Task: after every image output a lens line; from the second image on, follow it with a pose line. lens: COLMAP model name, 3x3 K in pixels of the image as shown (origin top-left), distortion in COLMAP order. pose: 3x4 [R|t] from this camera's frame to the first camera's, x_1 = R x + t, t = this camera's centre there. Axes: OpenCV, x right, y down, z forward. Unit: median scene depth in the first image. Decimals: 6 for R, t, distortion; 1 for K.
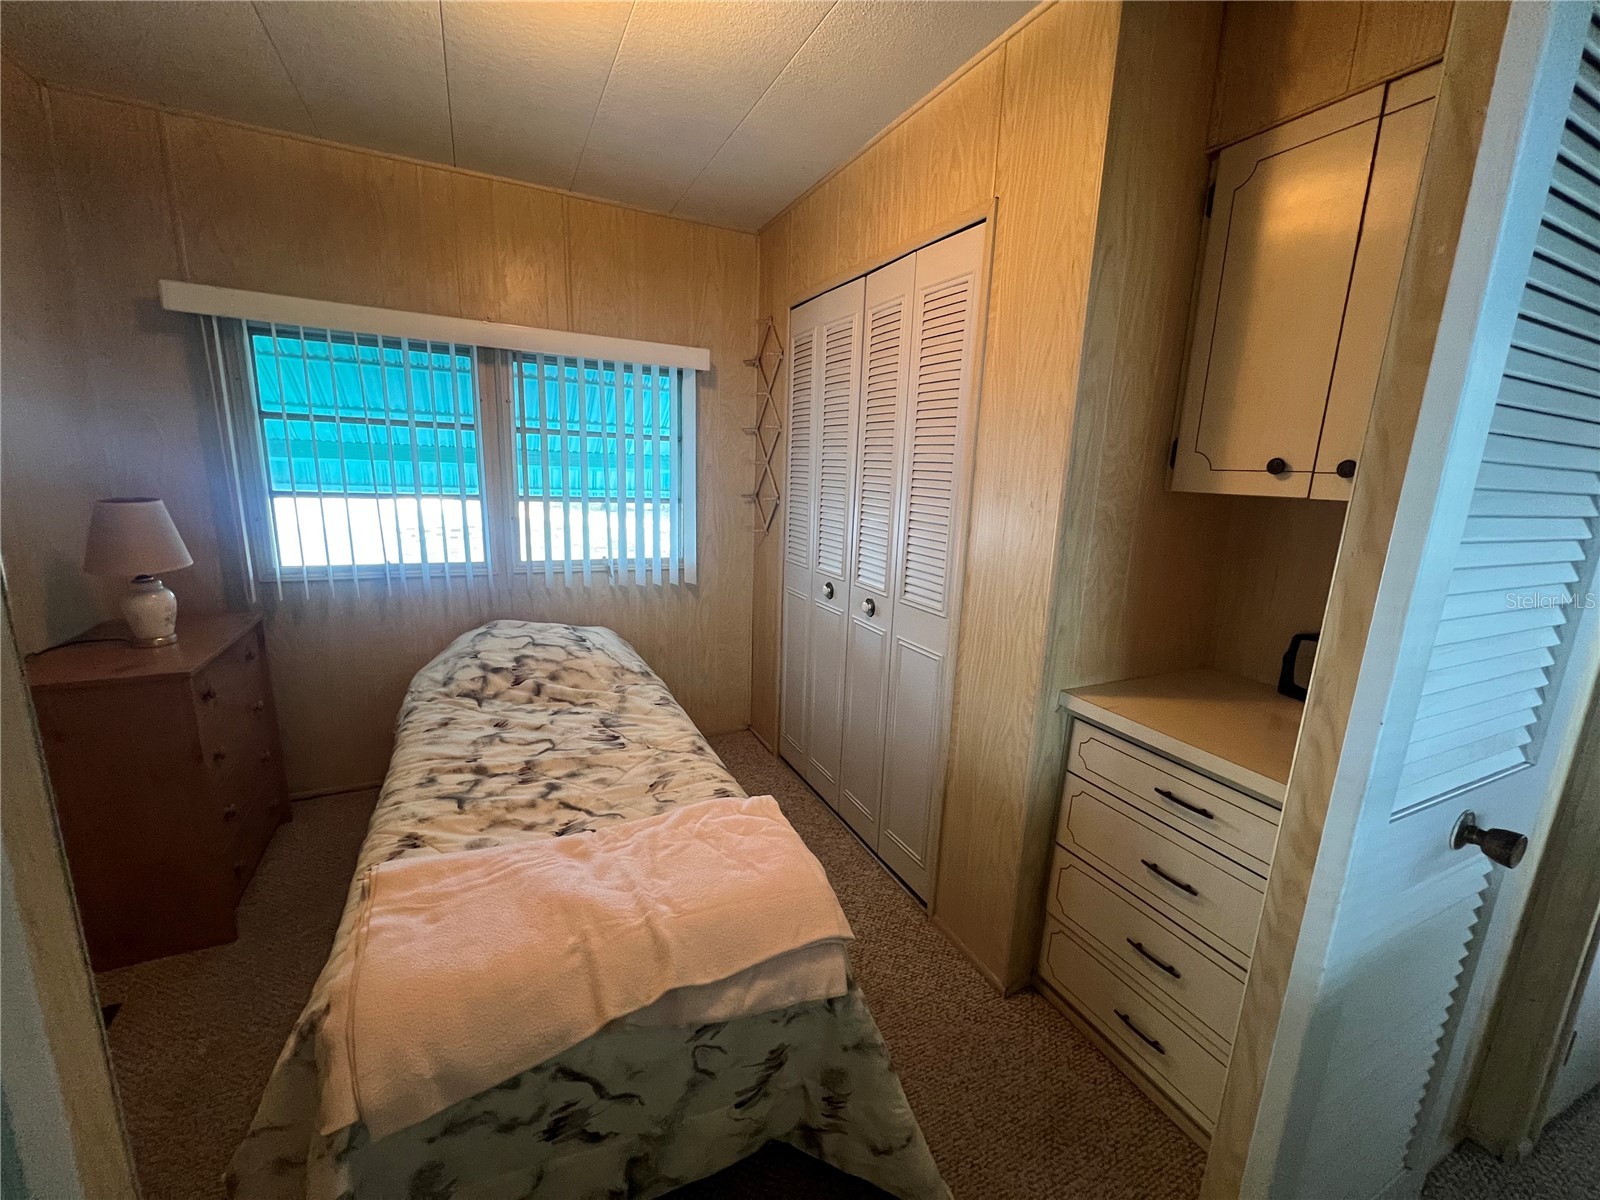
lens RADIAL K [[648.4, 0, 803.1], [0, 648.4, 599.8], [0, 0, 1]] dist [-0.004477, 0.000692]
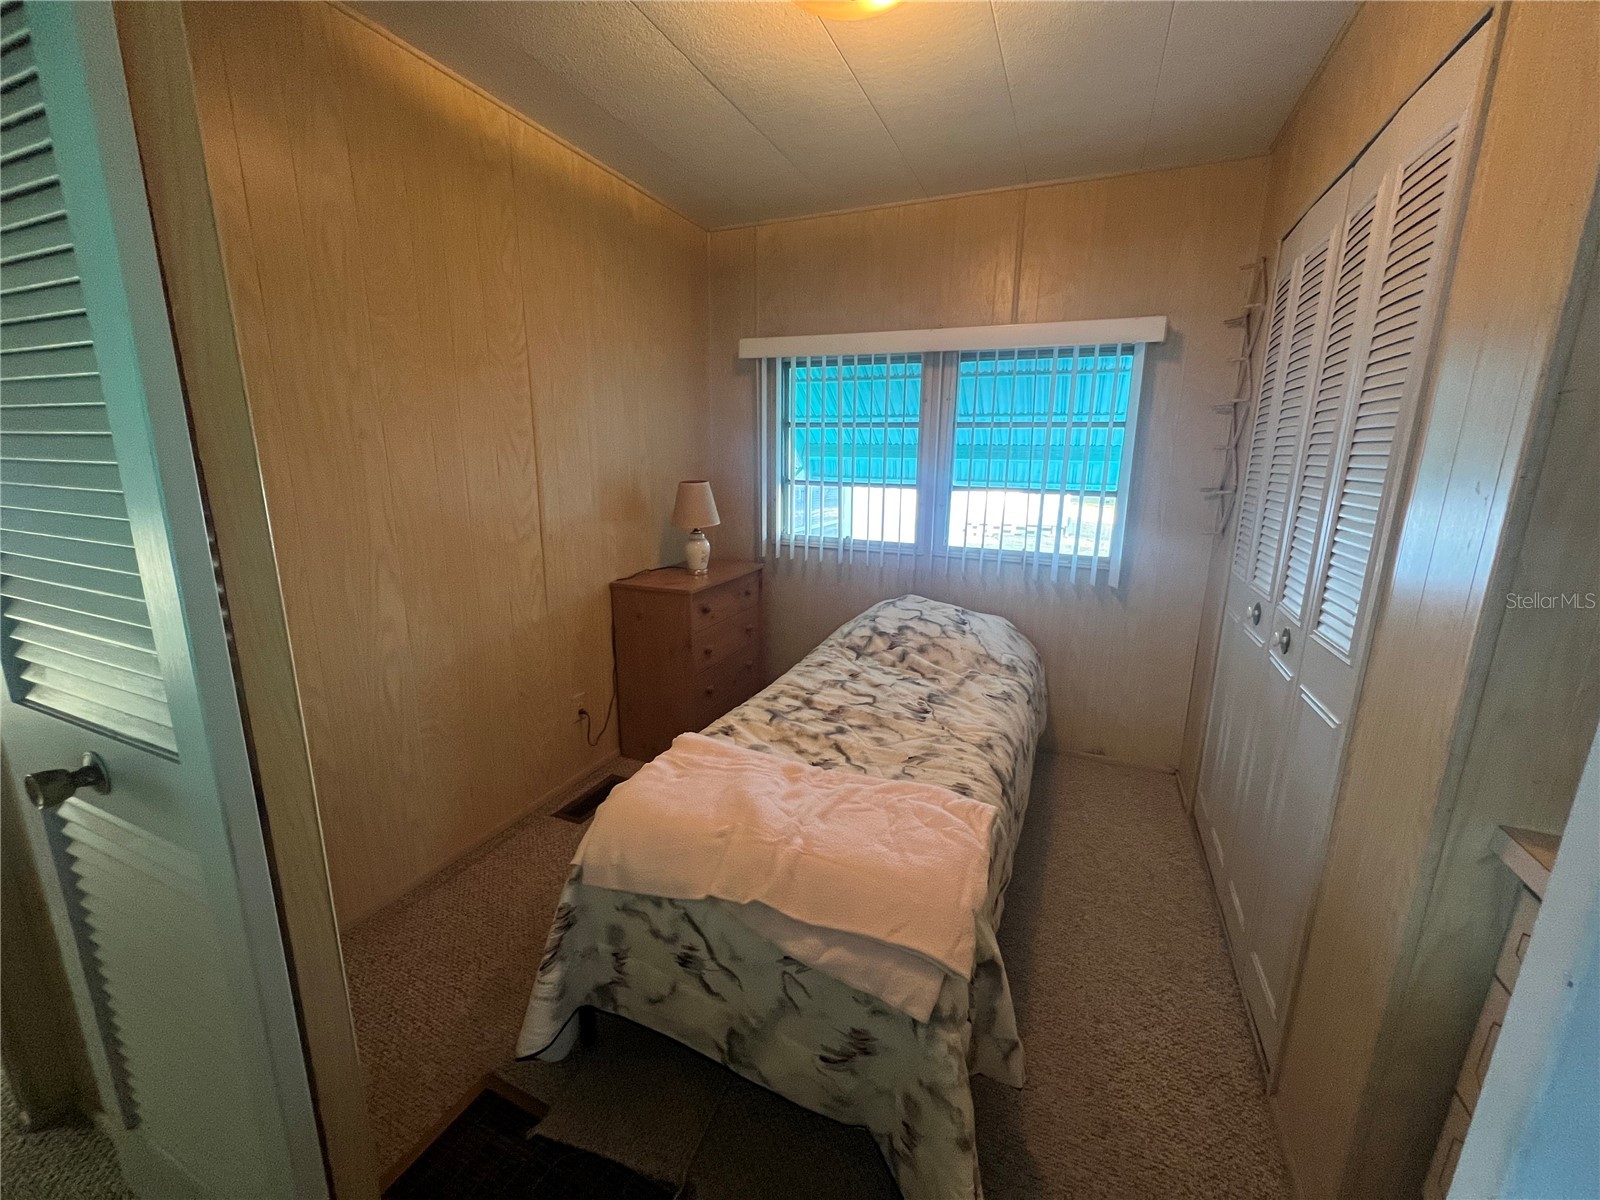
lens RADIAL K [[646.0, 0, 795.2], [0, 646.0, 599.2], [0, 0, 1]] dist [0.000855, -0.000342]
pose [[0.643089, 0.138756, -0.753116, 0.342774], [-0.143671, 0.987846, 0.059321, 0.002104], [0.752194, 0.070052, 0.655208, 0.150922]]
